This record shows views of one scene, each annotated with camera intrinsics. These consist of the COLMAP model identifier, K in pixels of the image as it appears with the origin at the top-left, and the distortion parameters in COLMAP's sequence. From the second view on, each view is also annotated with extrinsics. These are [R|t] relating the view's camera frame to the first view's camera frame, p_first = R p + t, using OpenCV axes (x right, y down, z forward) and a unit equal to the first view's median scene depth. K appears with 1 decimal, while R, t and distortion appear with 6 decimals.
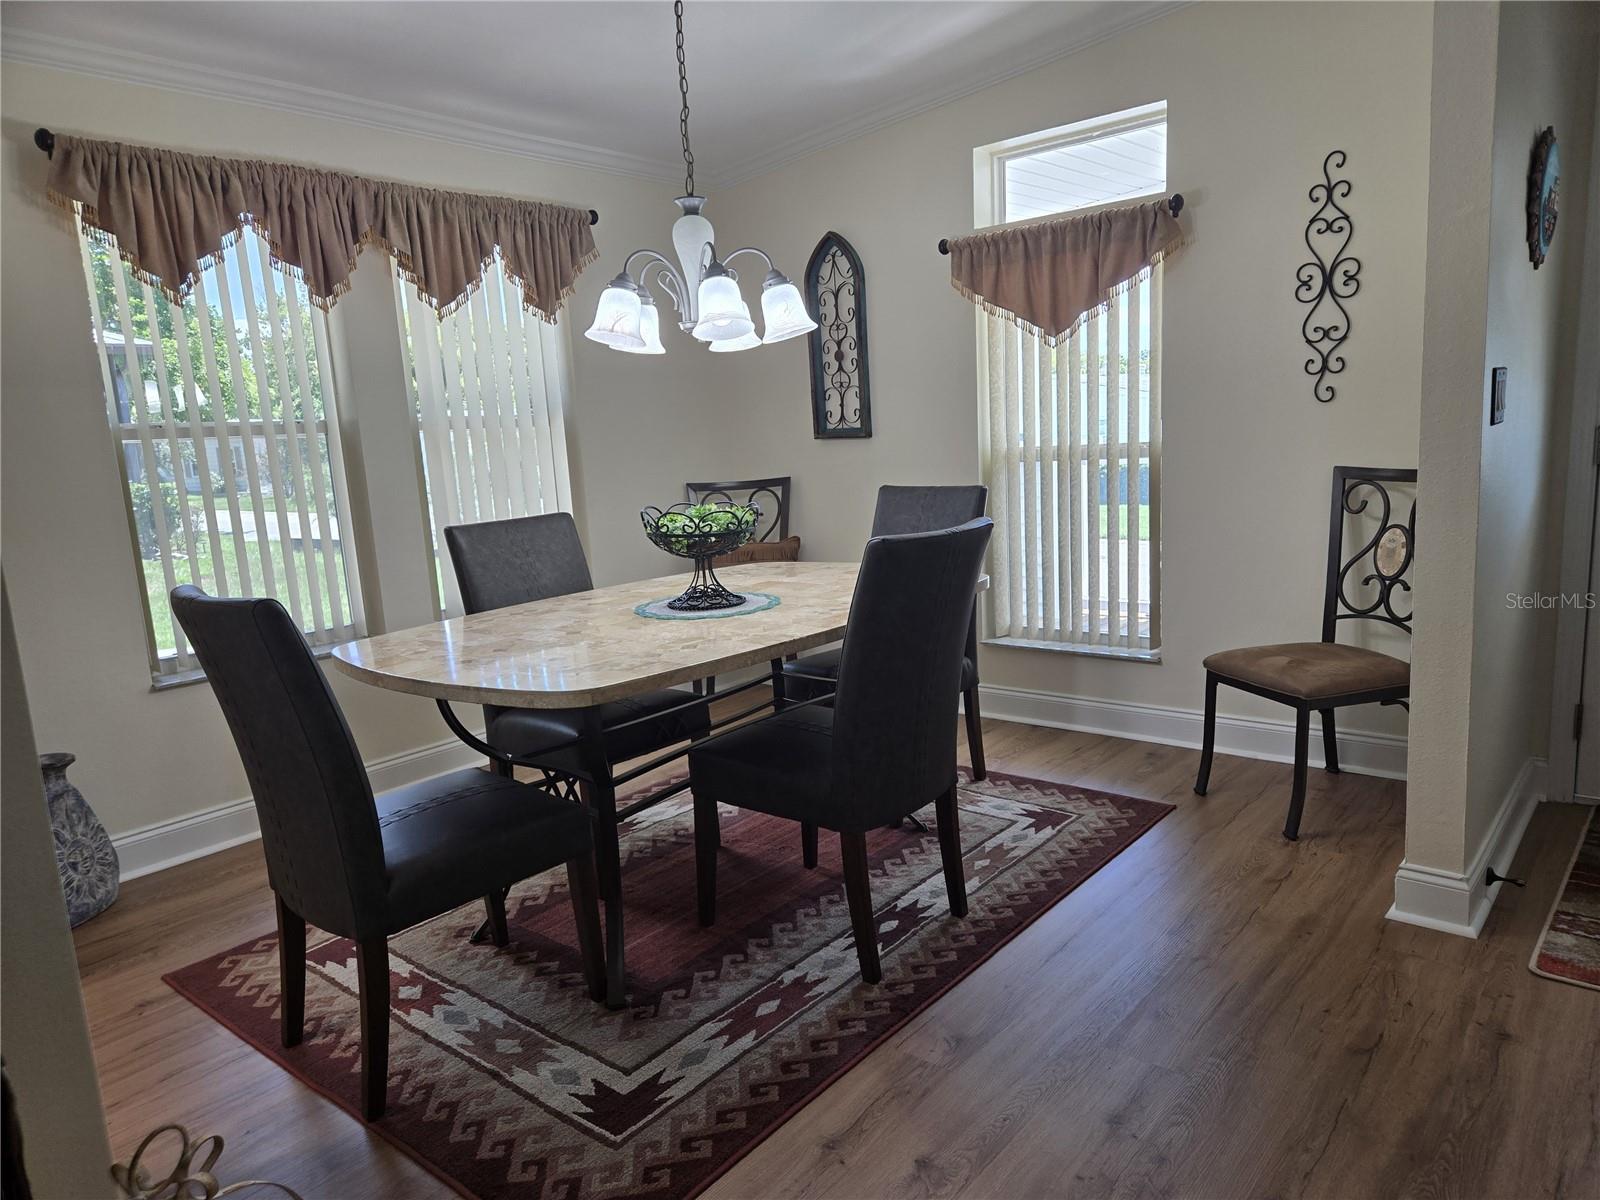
lens RADIAL K [[1068.9, 0, 816.1], [0, 1068.9, 618.2], [0, 0, 1]] dist [0.077991, -0.068034]
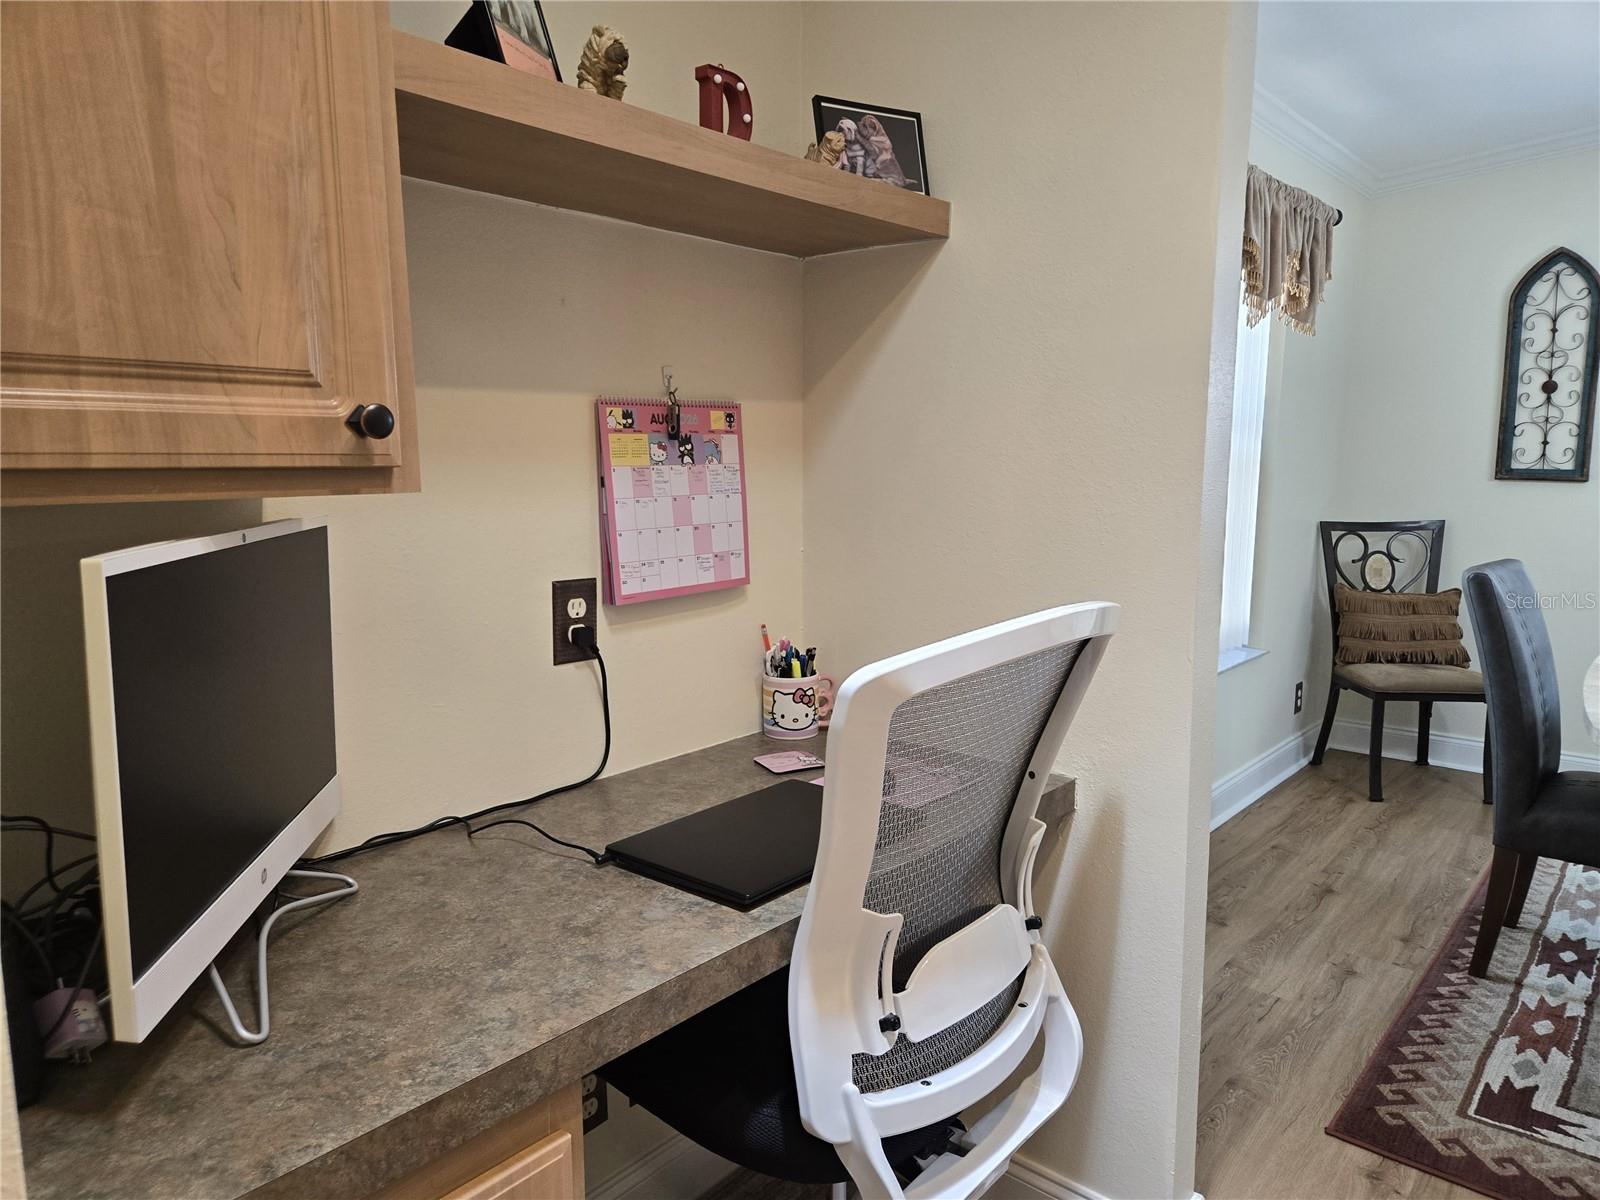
lens RADIAL K [[1076.1, 0, 802.9], [0, 1076.1, 614.9], [0, 0, 1]] dist [0.075413, -0.065369]
pose [[0.998190, 0.060103, -0.002243, -0.769771], [-0.060140, 0.997891, -0.024410, -0.002014], [0.000771, 0.024501, 0.999700, 0.151198]]
